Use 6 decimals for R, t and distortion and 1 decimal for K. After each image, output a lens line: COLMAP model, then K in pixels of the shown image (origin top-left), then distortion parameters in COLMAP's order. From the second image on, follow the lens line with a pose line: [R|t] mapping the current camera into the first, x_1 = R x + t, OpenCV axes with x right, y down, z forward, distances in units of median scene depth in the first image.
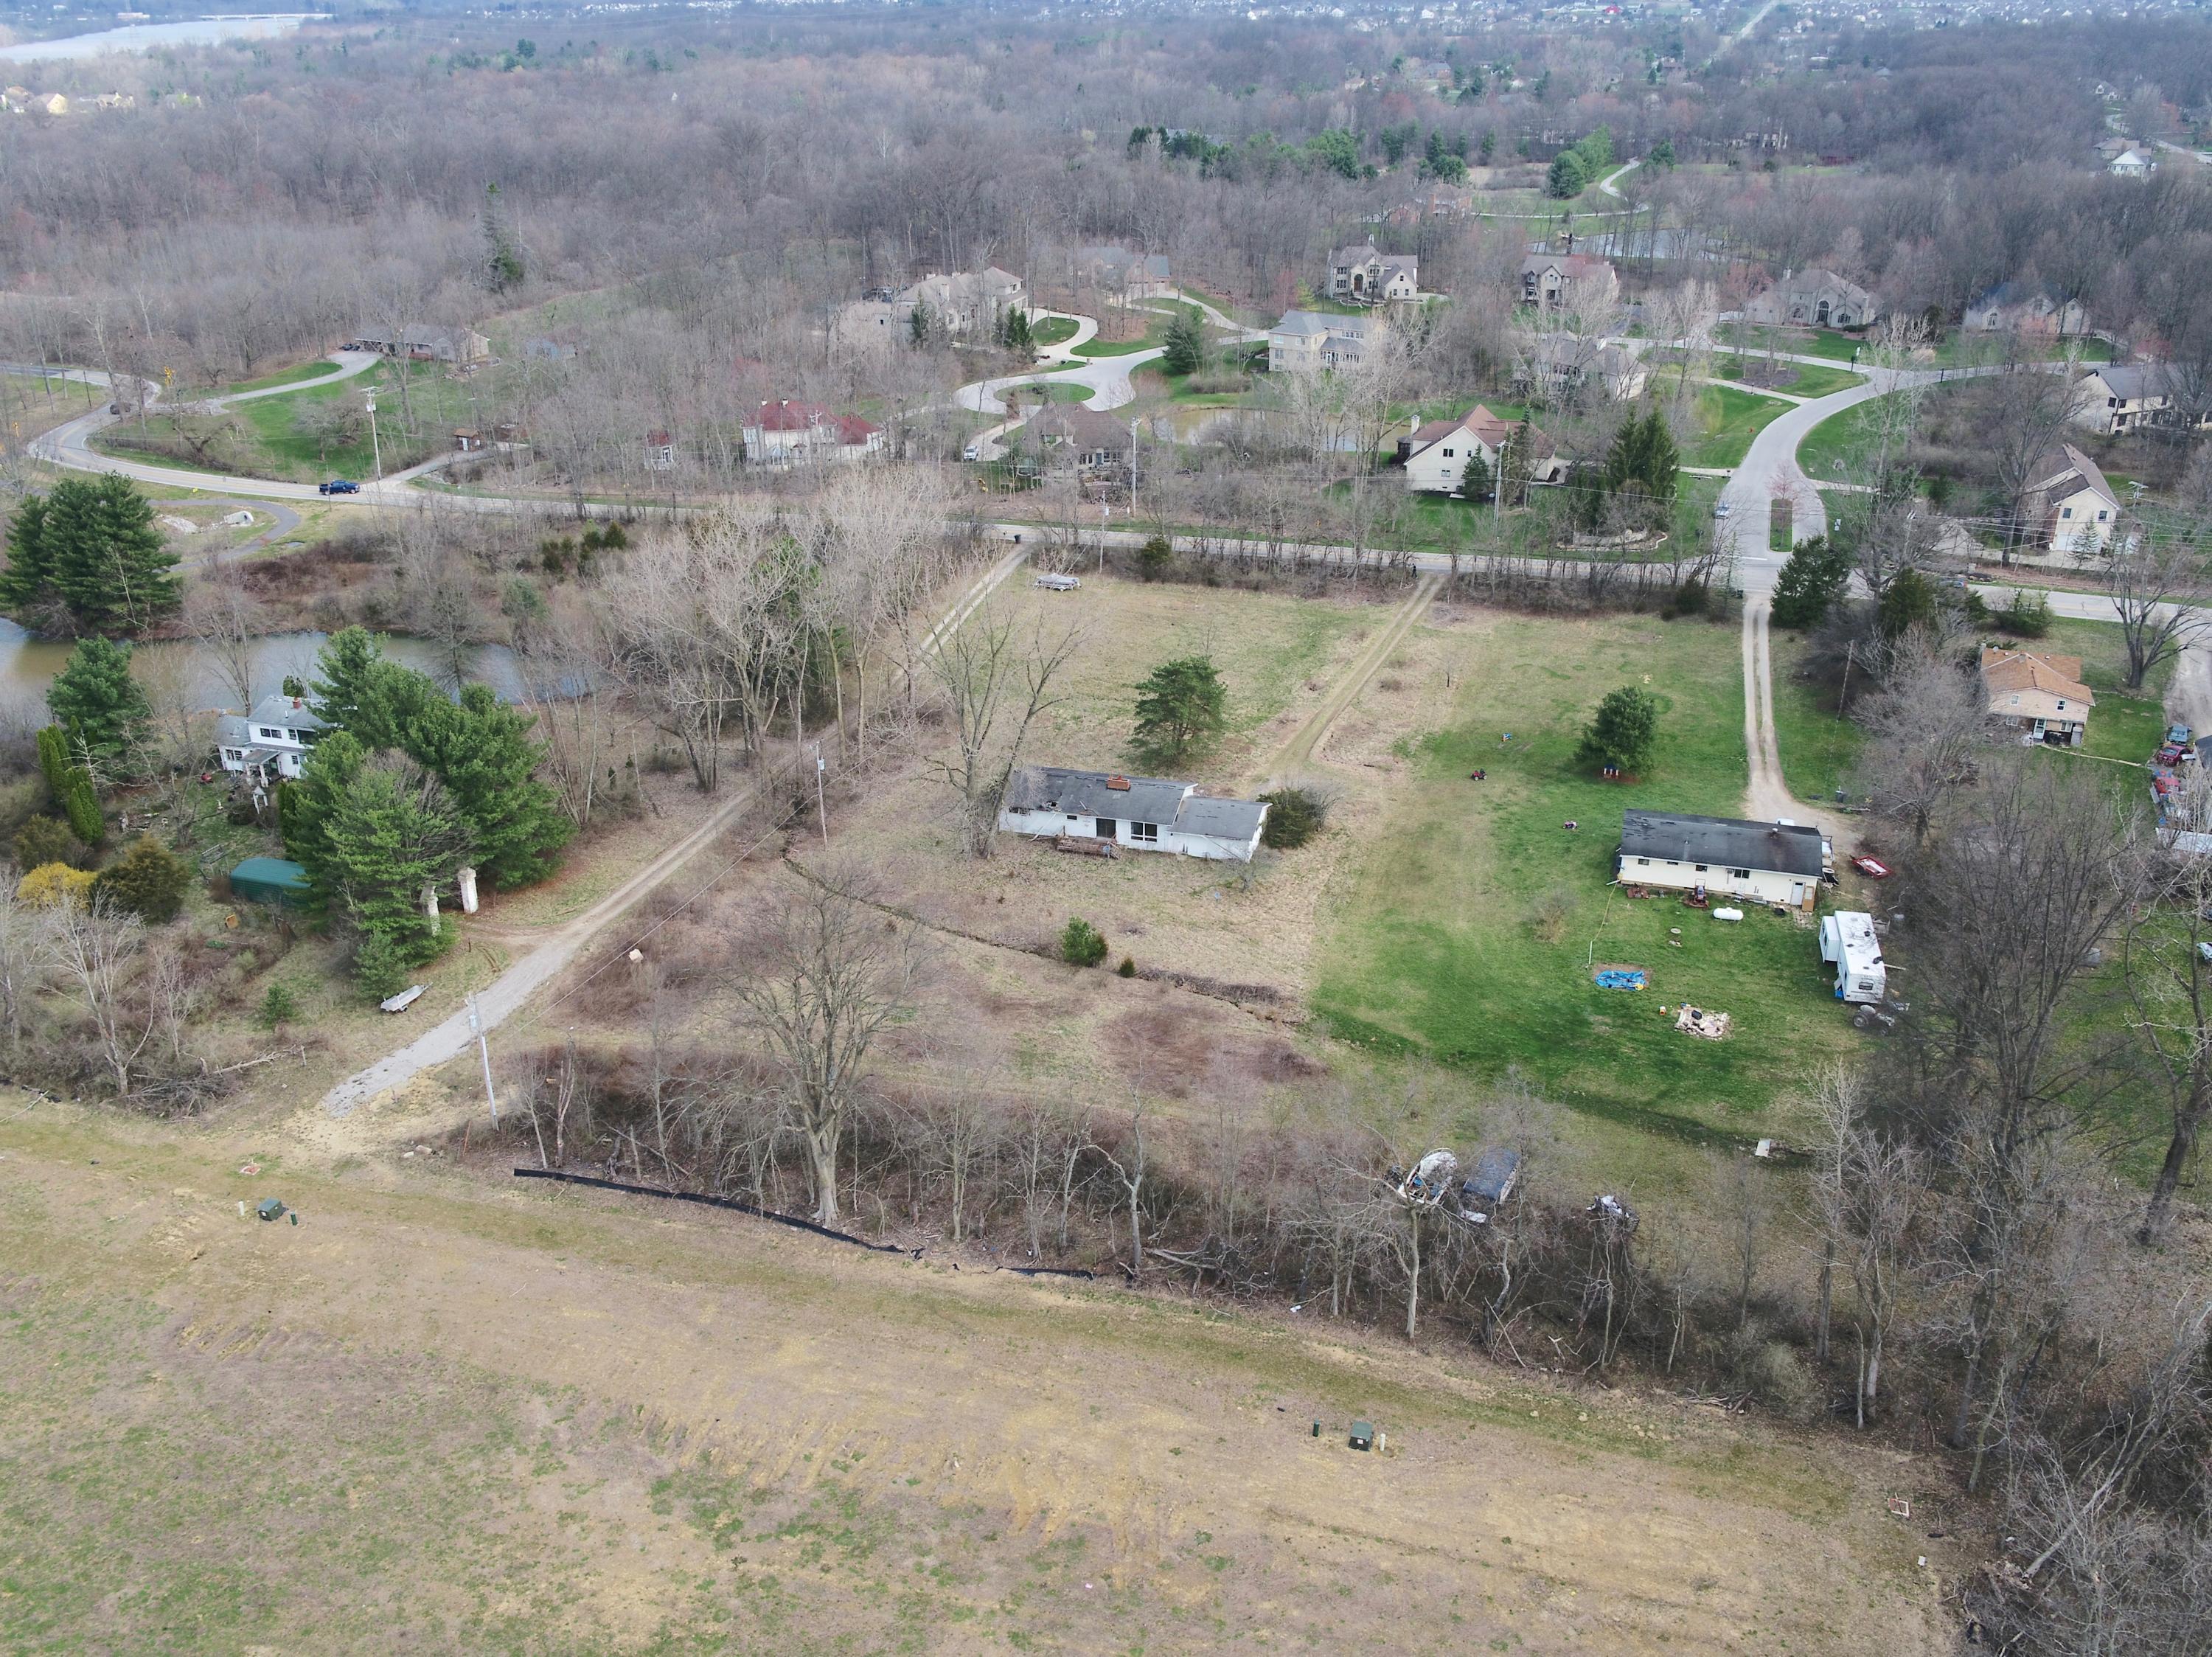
lens RADIAL K [[1907.7, 0, 1111.8], [0, 1907.7, 823.1], [0, 0, 1]] dist [-0.015196, 0.015199]
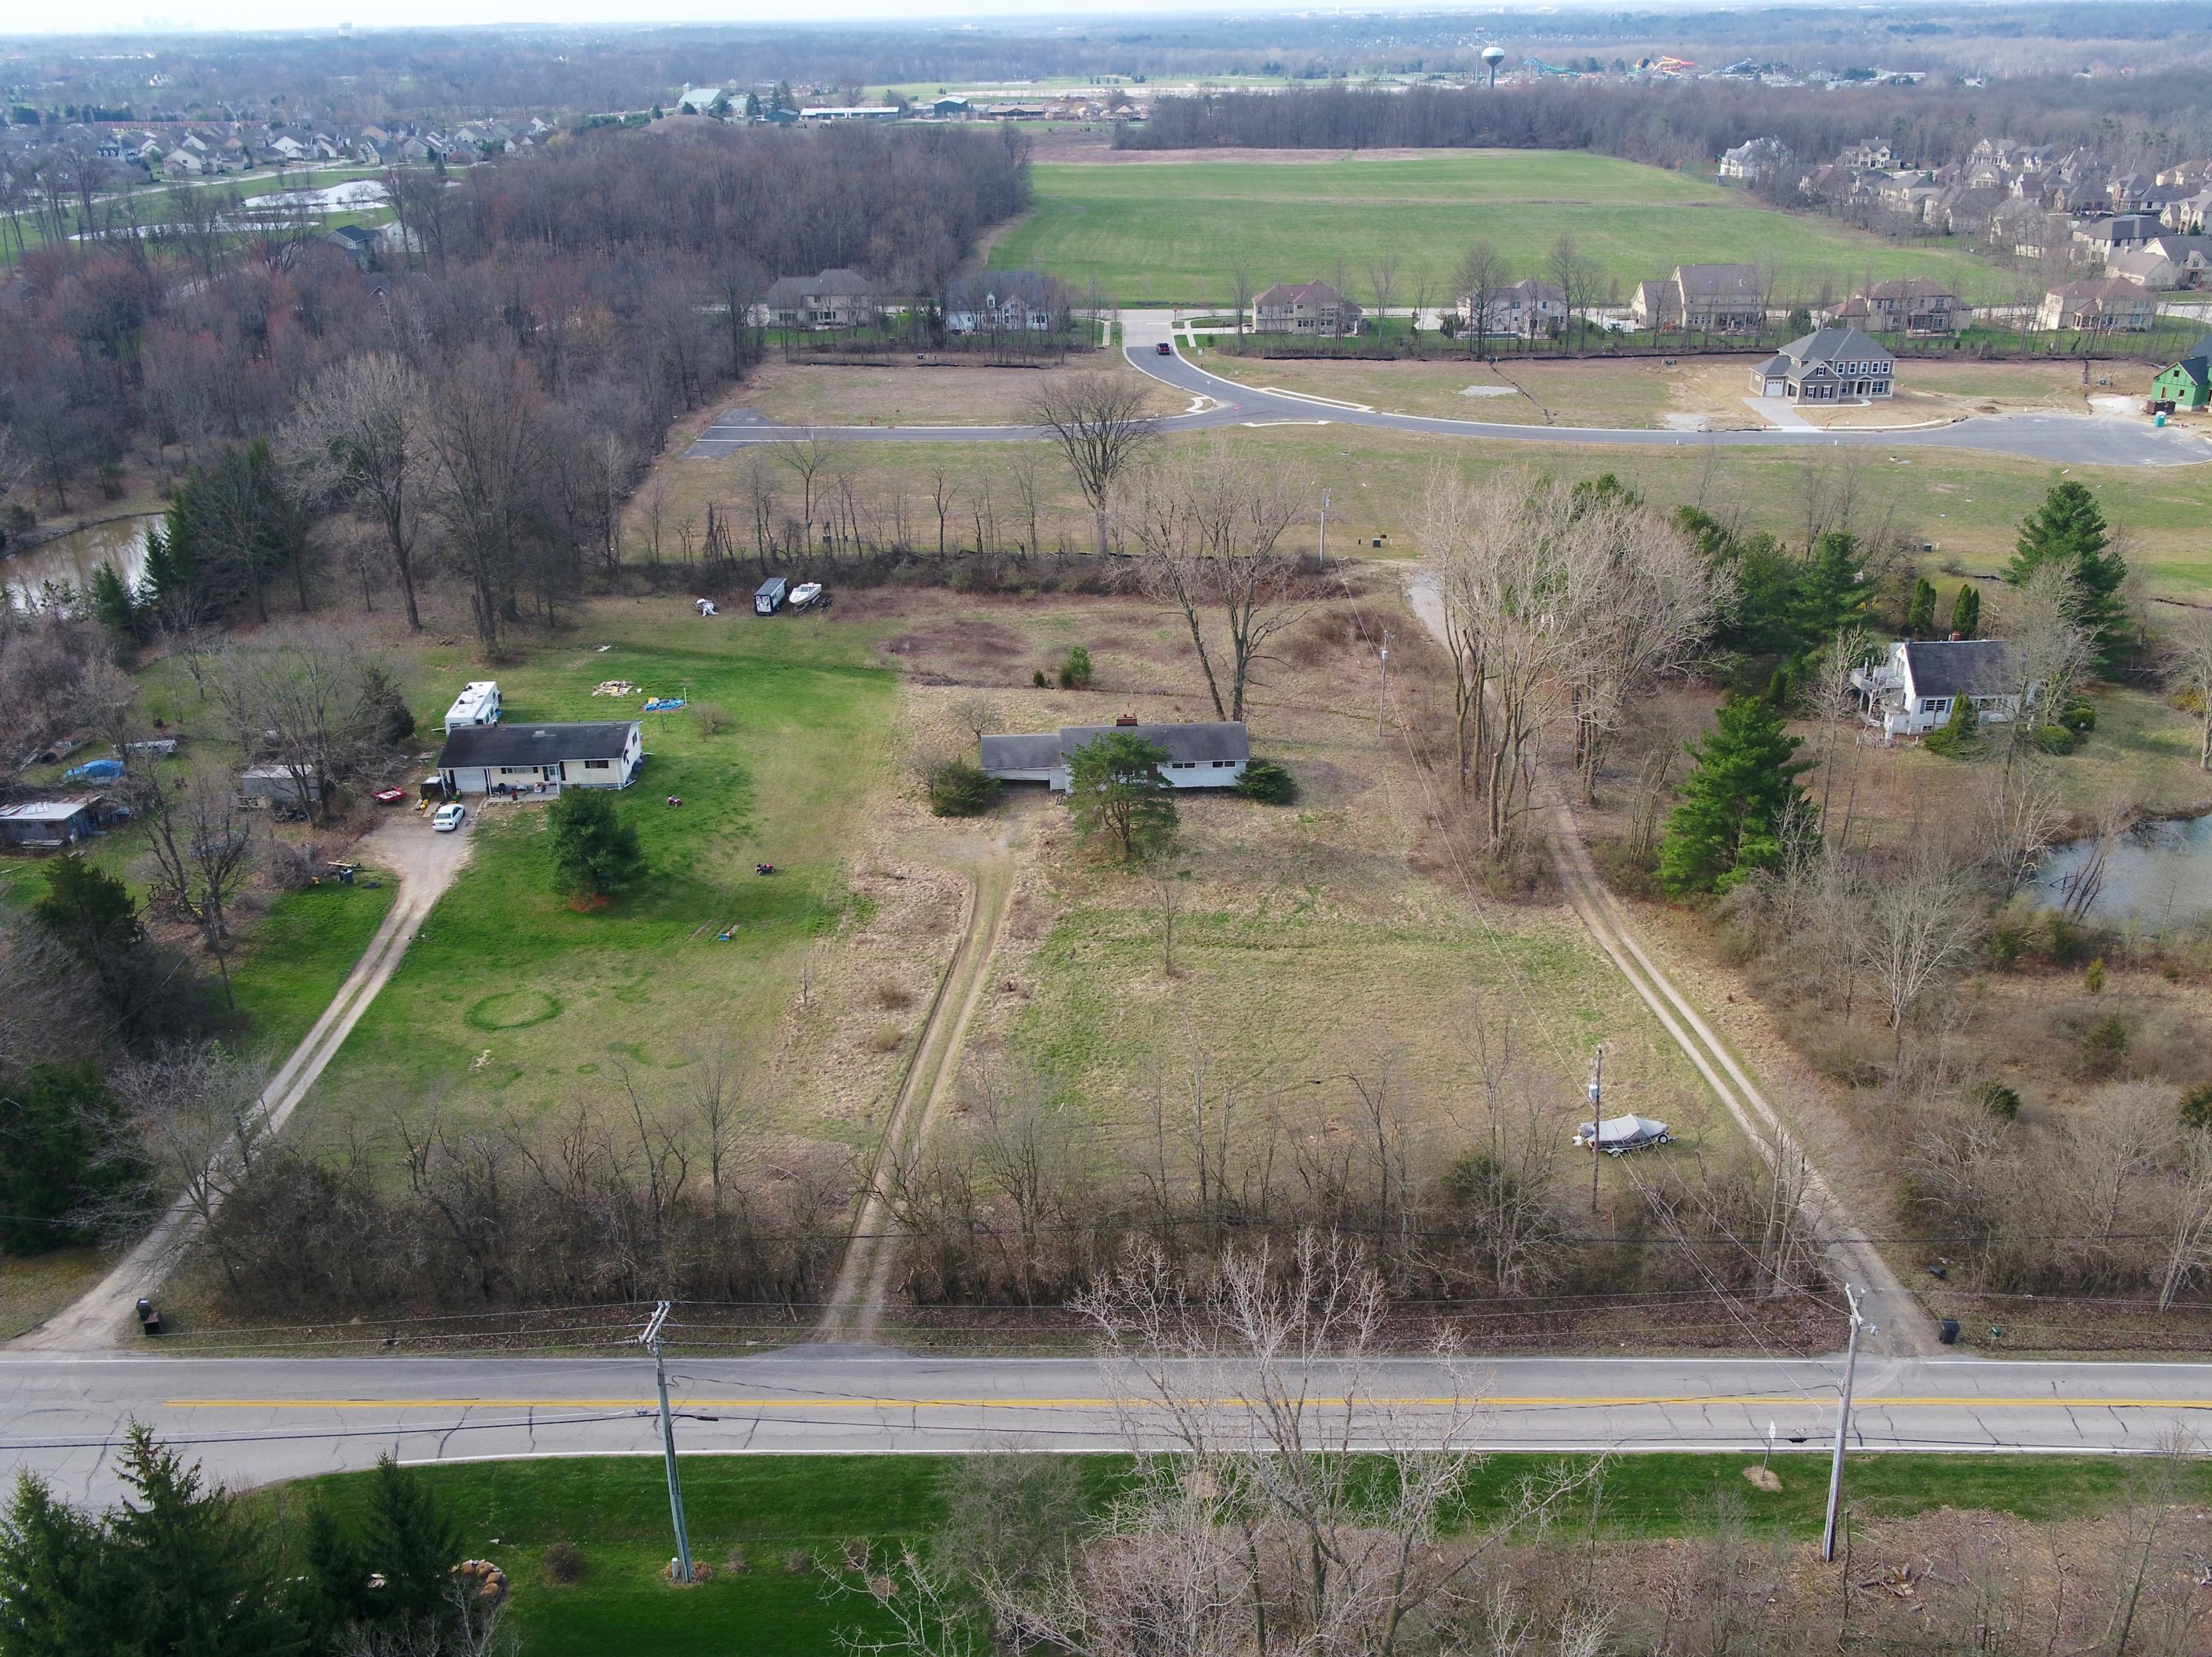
lens RADIAL K [[1907.7, 0, 1112.7], [0, 1907.7, 826.9], [0, 0, 1]] dist [-0.015196, 0.015199]
pose [[-0.949443, 0.139893, -0.281048, 0.303466], [-0.112942, 0.683085, 0.721553, -0.712714], [0.292920, 0.716815, -0.632751, 1.686740]]
